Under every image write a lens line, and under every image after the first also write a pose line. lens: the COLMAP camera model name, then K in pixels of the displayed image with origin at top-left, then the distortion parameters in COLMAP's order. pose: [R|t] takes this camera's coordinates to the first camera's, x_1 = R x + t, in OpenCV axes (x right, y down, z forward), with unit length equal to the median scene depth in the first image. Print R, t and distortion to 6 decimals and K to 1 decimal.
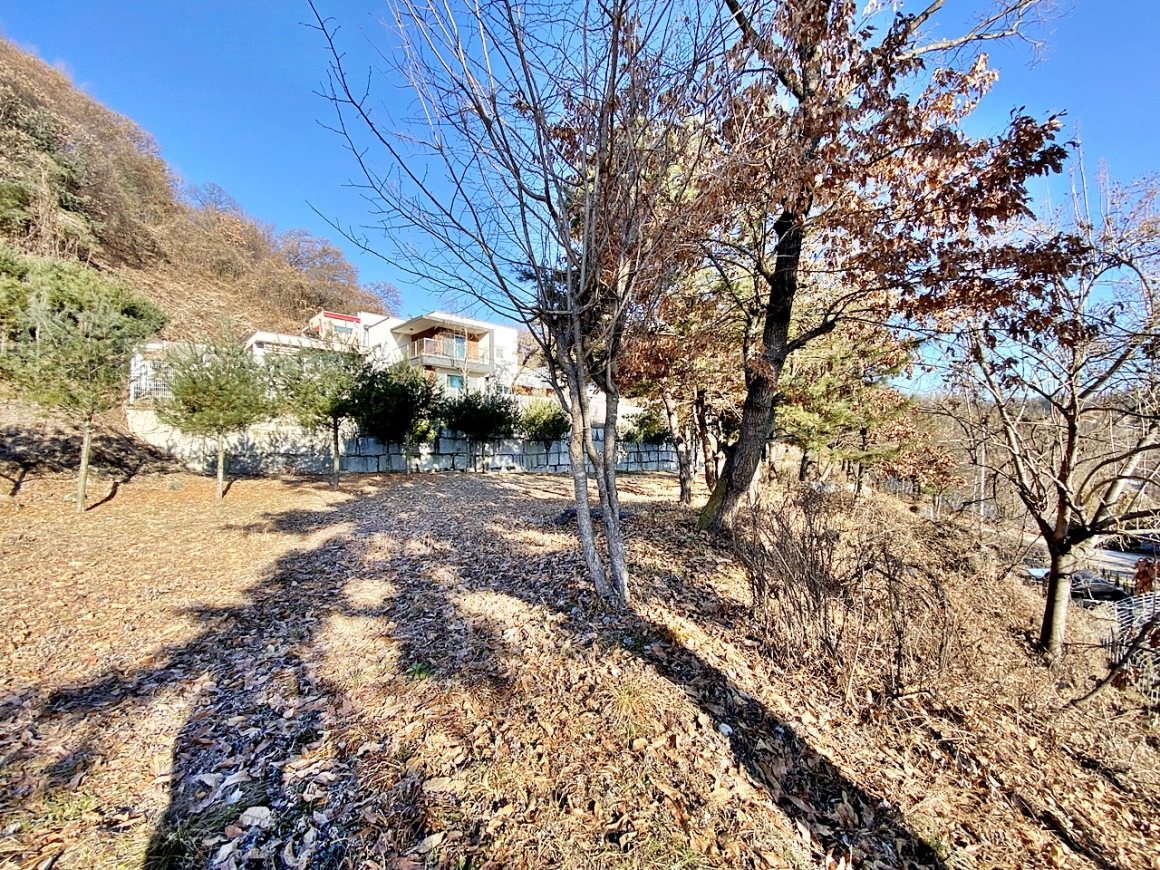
lens RADIAL K [[463.8, 0, 584.1], [0, 463.8, 440.3], [0, 0, 1]] dist [-0.003261, -0.011552]
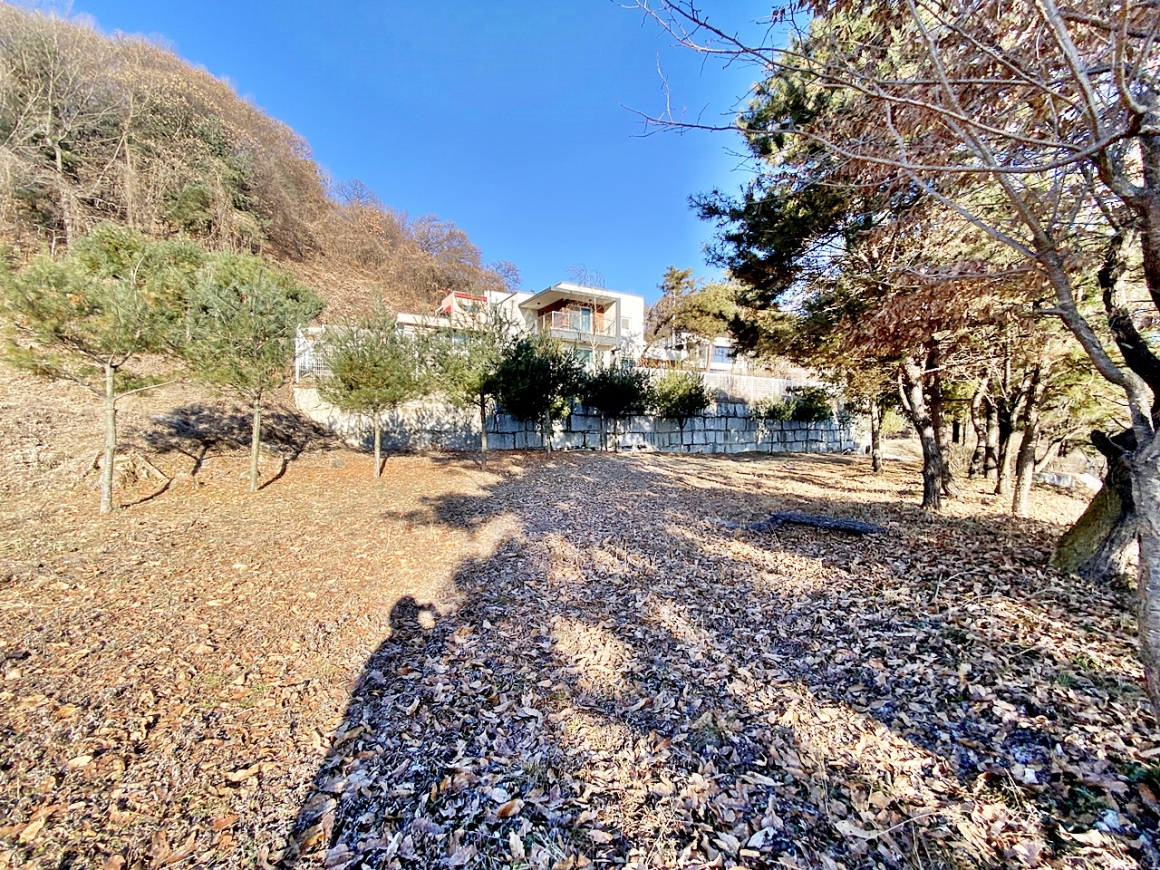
lens RADIAL K [[463.8, 0, 588.4], [0, 463.8, 448.6], [0, 0, 1]] dist [-0.003261, -0.011552]
pose [[0.974306, 0.019141, -0.224414, -0.113126], [-0.003272, 0.997480, 0.070873, -0.006159], [0.225205, -0.068318, 0.971913, 0.124560]]
